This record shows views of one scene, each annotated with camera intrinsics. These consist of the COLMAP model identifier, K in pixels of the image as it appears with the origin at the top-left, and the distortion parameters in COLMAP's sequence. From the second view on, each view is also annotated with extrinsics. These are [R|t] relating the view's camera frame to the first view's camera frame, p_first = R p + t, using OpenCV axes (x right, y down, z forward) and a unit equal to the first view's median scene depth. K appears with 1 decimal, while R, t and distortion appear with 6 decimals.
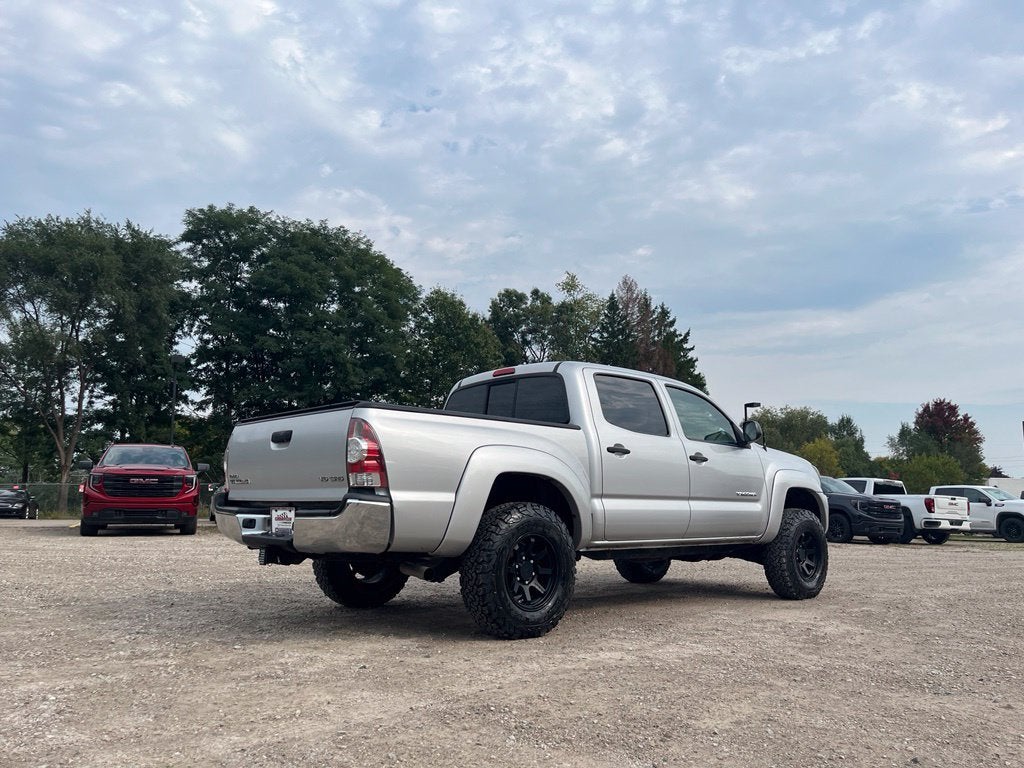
lens RADIAL K [[783.0, 0, 516.9], [0, 783.0, 386.7], [0, 0, 1]] dist [0.062396, -0.101683]
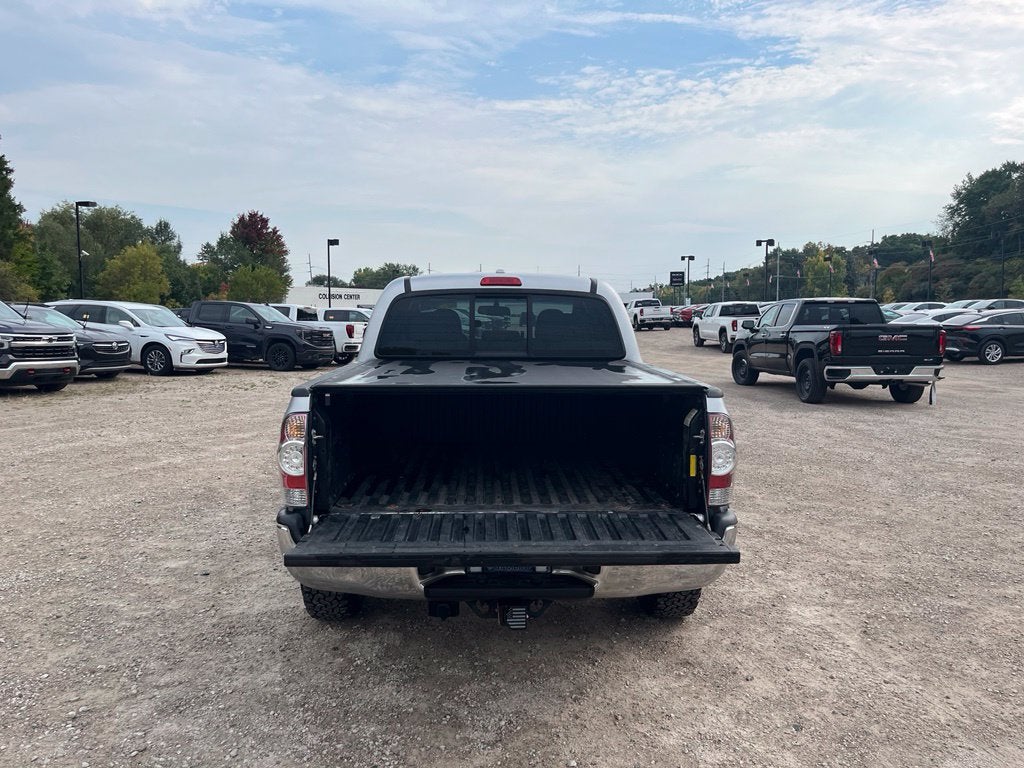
lens RADIAL K [[783.0, 0, 507.4], [0, 783.0, 394.5], [0, 0, 1]] dist [0.062396, -0.101683]
pose [[0.657228, -0.088127, 0.748522, -0.094525], [-0.110224, 0.971224, 0.211128, -0.011514], [-0.745589, -0.221264, 0.628601, 0.075466]]
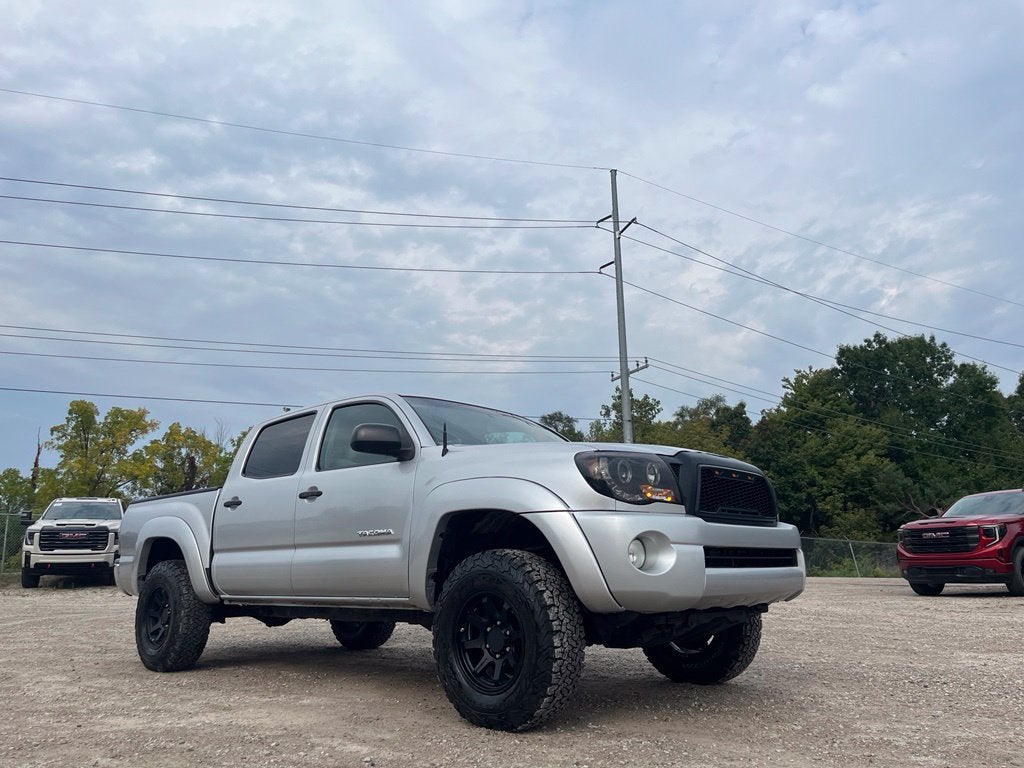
lens RADIAL K [[783.0, 0, 517.1], [0, 783.0, 393.4], [0, 0, 1]] dist [0.062396, -0.101683]
pose [[0.047531, -0.226285, -0.972901, 0.166964], [0.160498, 0.963076, -0.216158, 0.031961], [0.985891, -0.145874, 0.082094, 0.186182]]
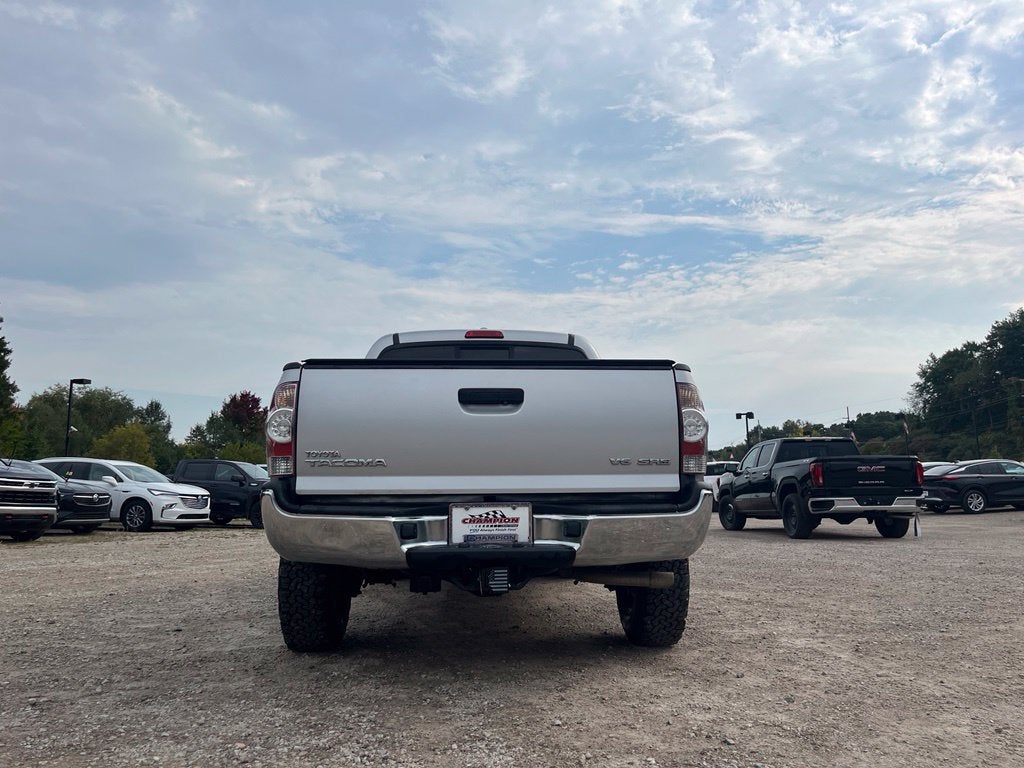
lens RADIAL K [[783.0, 0, 515.8], [0, 783.0, 380.7], [0, 0, 1]] dist [0.062396, -0.101683]
pose [[0.637473, 0.092729, 0.764872, -0.097601], [-0.099922, 0.994297, -0.037264, 0.008925], [-0.763966, -0.052672, 0.643104, 0.068843]]
